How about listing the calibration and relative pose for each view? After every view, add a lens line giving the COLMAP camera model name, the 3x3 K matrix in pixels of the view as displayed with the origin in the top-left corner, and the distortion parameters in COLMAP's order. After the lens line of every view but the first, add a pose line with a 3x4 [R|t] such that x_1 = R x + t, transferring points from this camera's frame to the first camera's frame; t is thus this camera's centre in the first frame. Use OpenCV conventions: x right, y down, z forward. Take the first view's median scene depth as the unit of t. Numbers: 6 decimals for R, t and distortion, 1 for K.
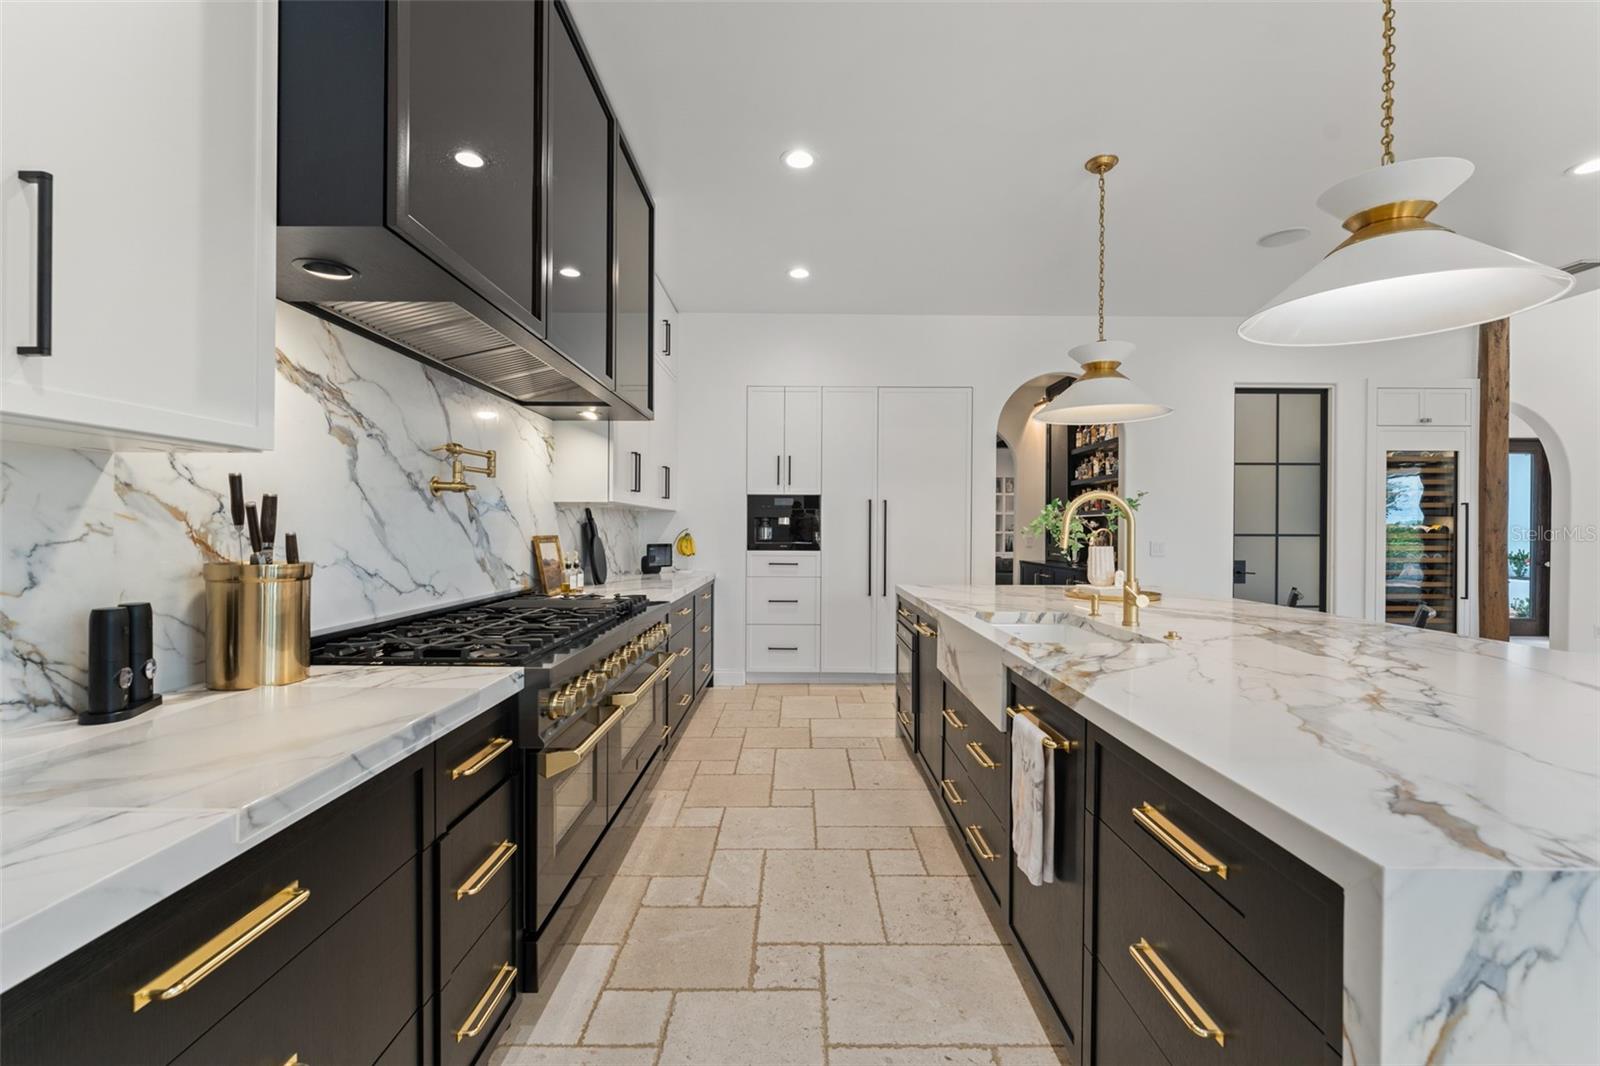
lens RADIAL K [[671.4, 0, 792.7], [0, 671.4, 531.6], [0, 0, 1]] dist [-0.005321, 0.000412]
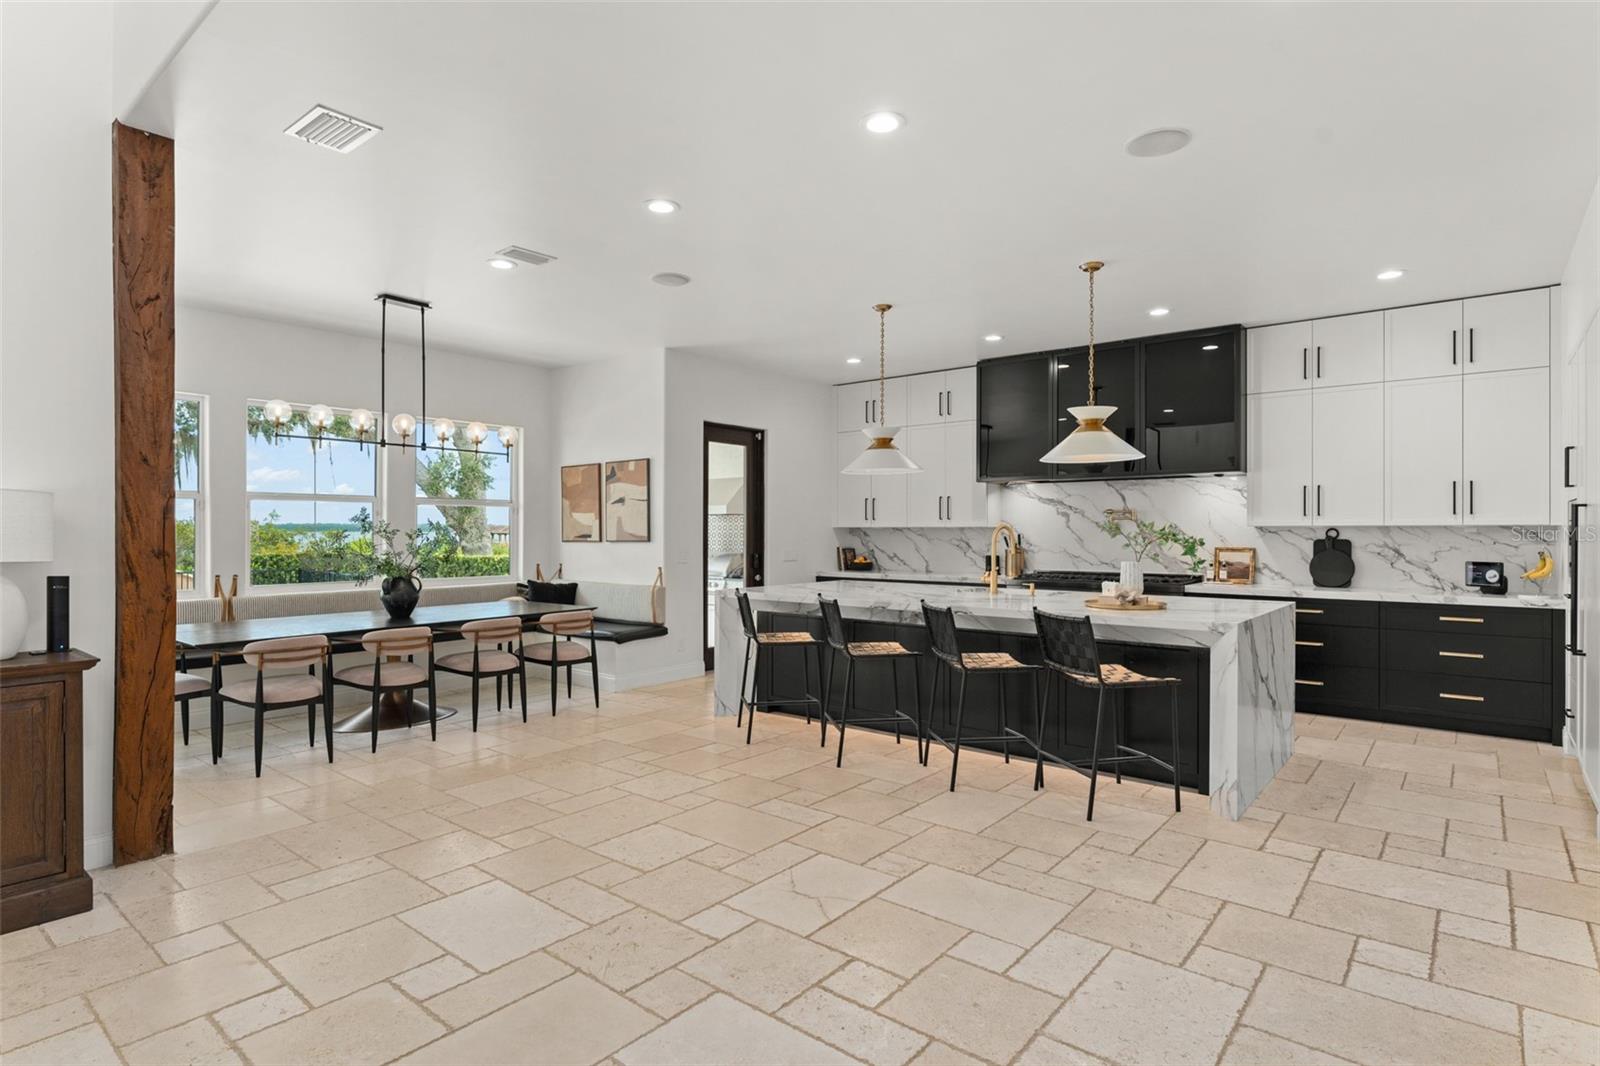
lens RADIAL K [[829.3, 0, 790.3], [0, 829.3, 532.0], [0, 0, 1]] dist [0.001394, -0.003422]
pose [[-0.634164, -0.005361, -0.773180, 3.369457], [-0.006986, 0.999975, -0.001203, -0.039182], [0.773167, 0.004638, -0.634186, 2.543521]]
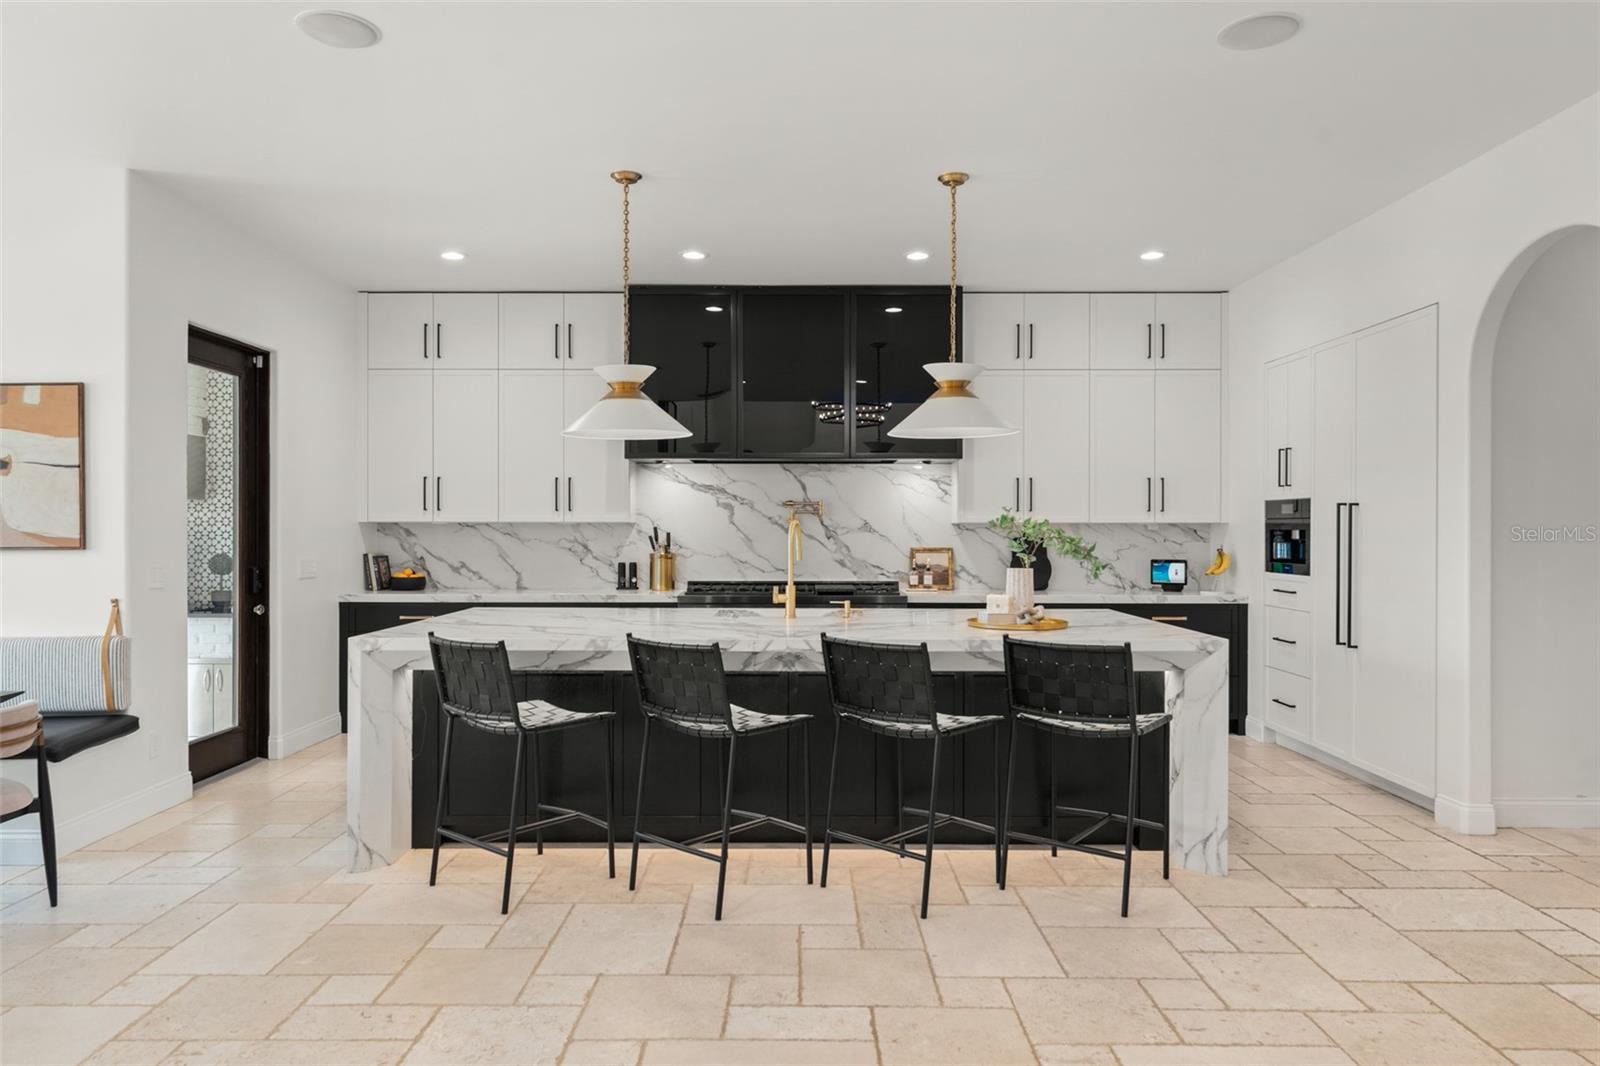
lens RADIAL K [[1051.7, 0, 793.3], [0, 1051.7, 532.7], [0, 0, 1]] dist [0.004882, -0.004162]
pose [[0.001193, -0.001647, -0.999998, 3.259122], [-0.004897, 0.999987, -0.001653, -0.036405], [0.999987, 0.004899, 0.001185, 1.233346]]
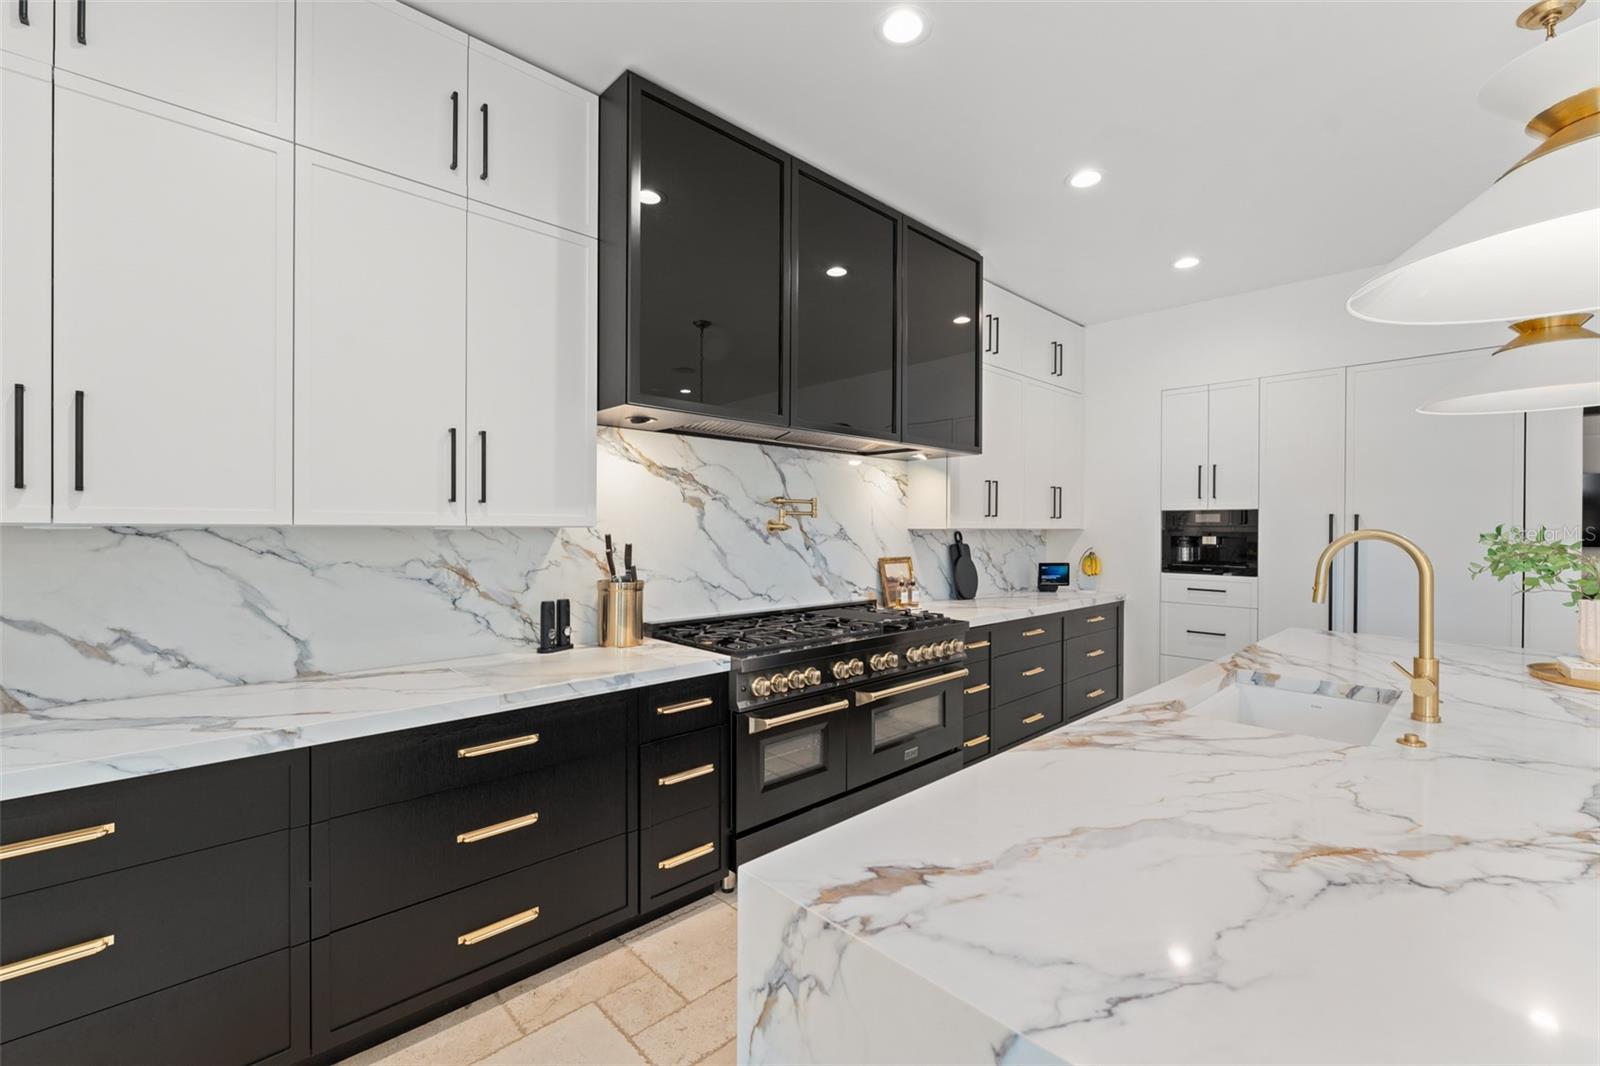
lens RADIAL K [[671.4, 0, 789.5], [0, 671.4, 533.3], [0, 0, 1]] dist [-0.005321, 0.000412]
pose [[0.688601, 0.002323, -0.725137, 0.672340], [-0.002573, 0.999996, 0.000761, -0.066991], [0.725136, 0.001342, 0.688604, 0.037526]]
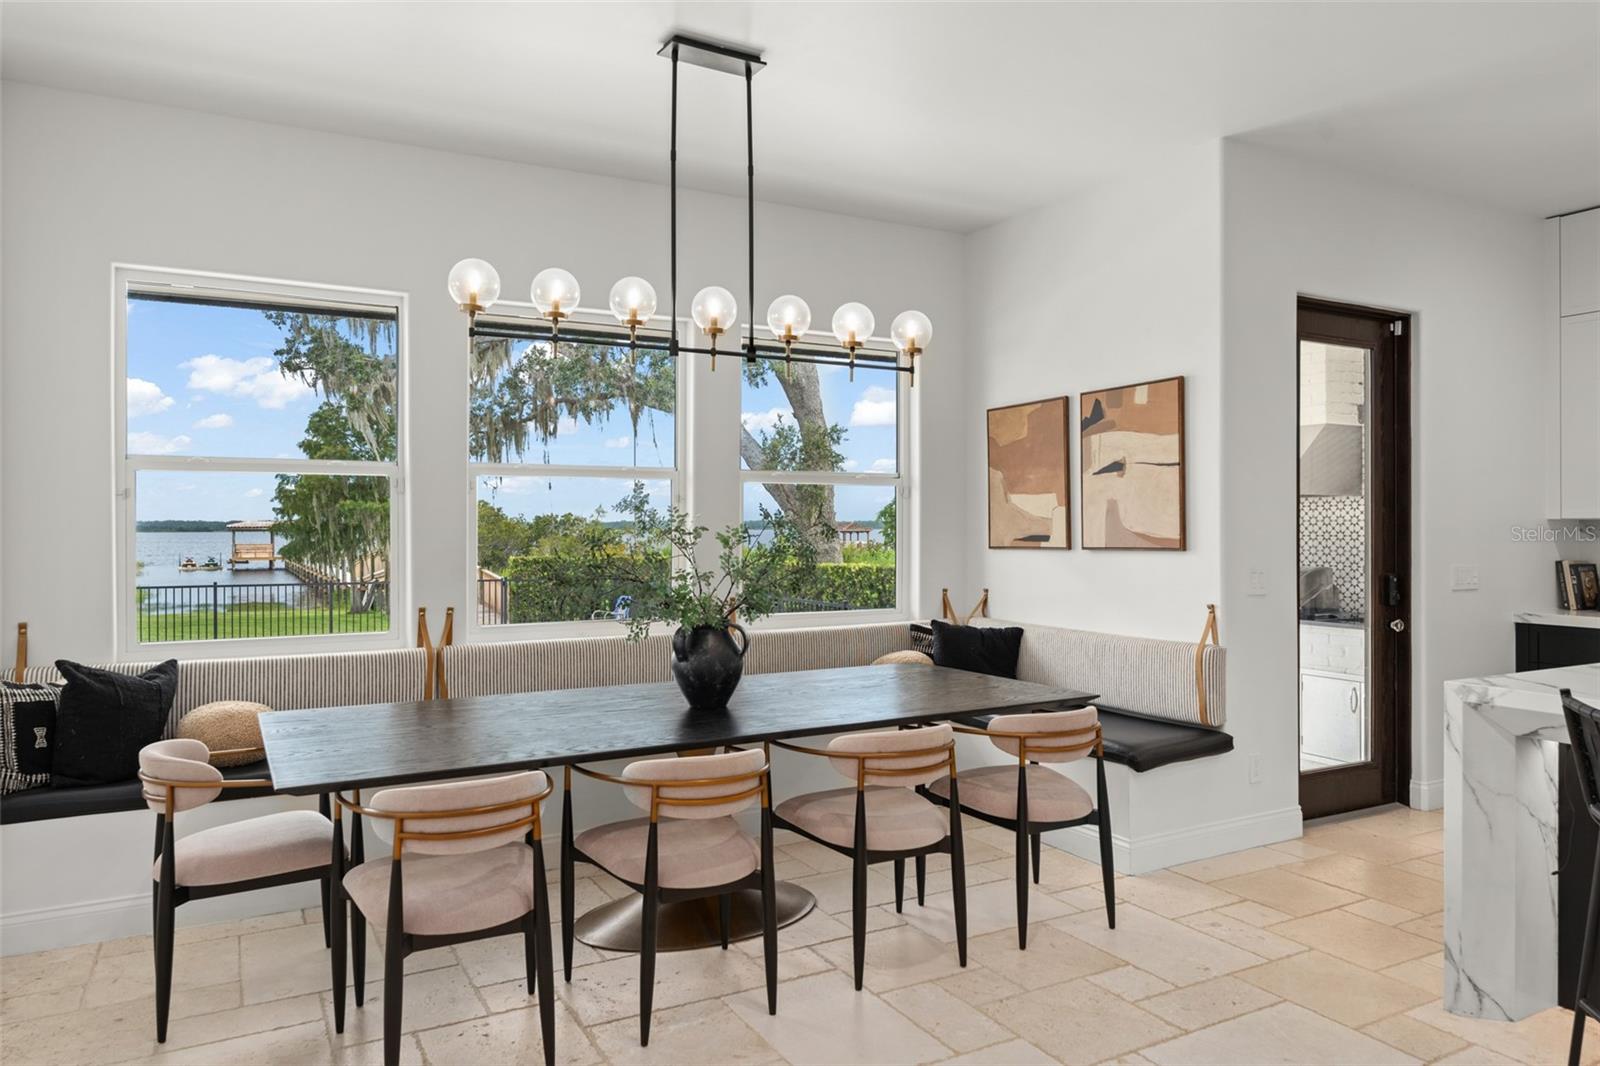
lens RADIAL K [[1051.7, 0, 794.7], [0, 1051.7, 528.6], [0, 0, 1]] dist [0.004882, -0.004162]
pose [[-0.876641, -0.003454, -0.481133, 2.686181], [-0.004134, 0.999991, 0.000354, -0.040039], [0.481128, 0.002300, -0.876647, 1.218934]]
